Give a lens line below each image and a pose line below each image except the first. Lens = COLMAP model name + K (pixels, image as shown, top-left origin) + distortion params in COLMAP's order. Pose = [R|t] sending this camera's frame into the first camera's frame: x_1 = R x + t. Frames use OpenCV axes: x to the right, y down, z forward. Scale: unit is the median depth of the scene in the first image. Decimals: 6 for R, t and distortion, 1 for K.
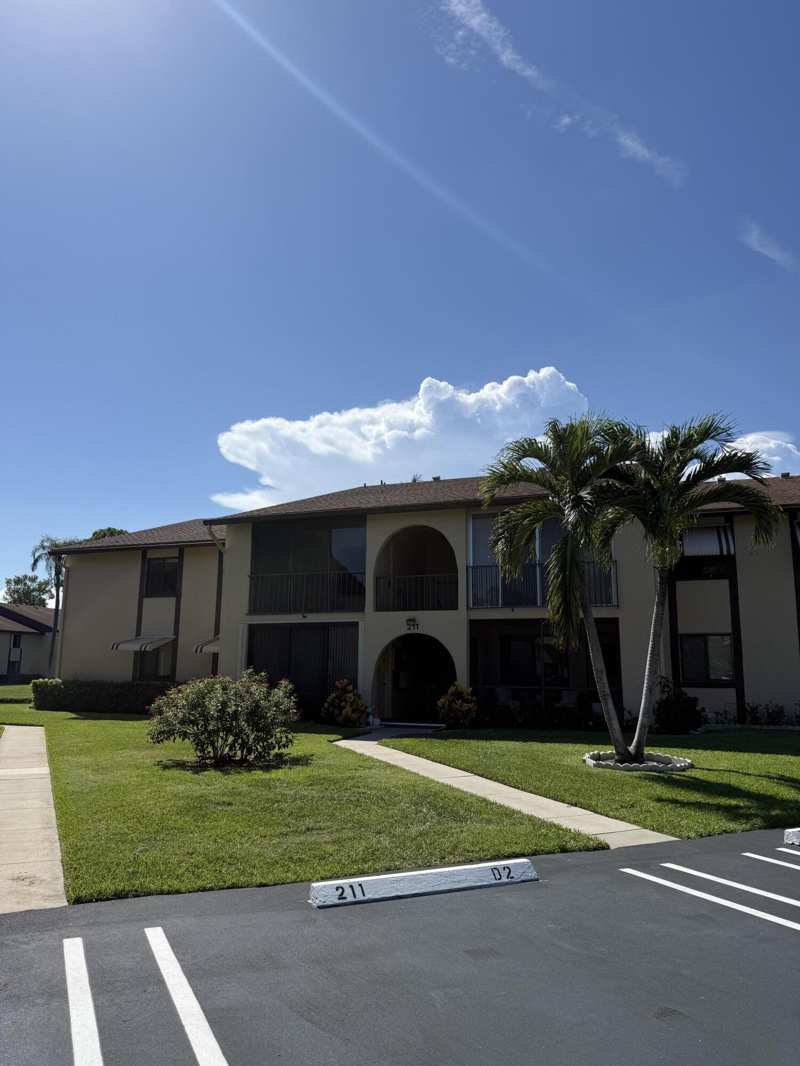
lens RADIAL K [[756.7, 0, 401.1], [0, 756.7, 533.1], [0, 0, 1]] dist [0.000373, -0.000291]
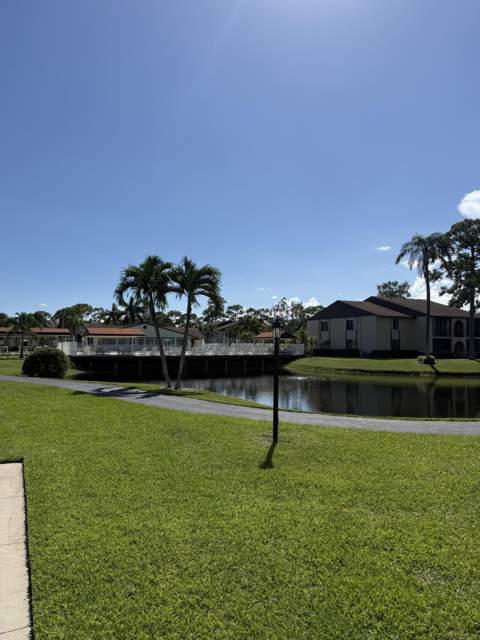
lens RADIAL K [[454.3, 0, 240.2], [0, 454.3, 319.8], [0, 0, 1]] dist [0.000373, -0.000291]
pose [[0.722295, -0.039333, -0.690465, -0.112003], [0.121165, 0.990137, 0.070346, 0.033093], [0.680888, -0.134471, 0.719937, 0.182711]]
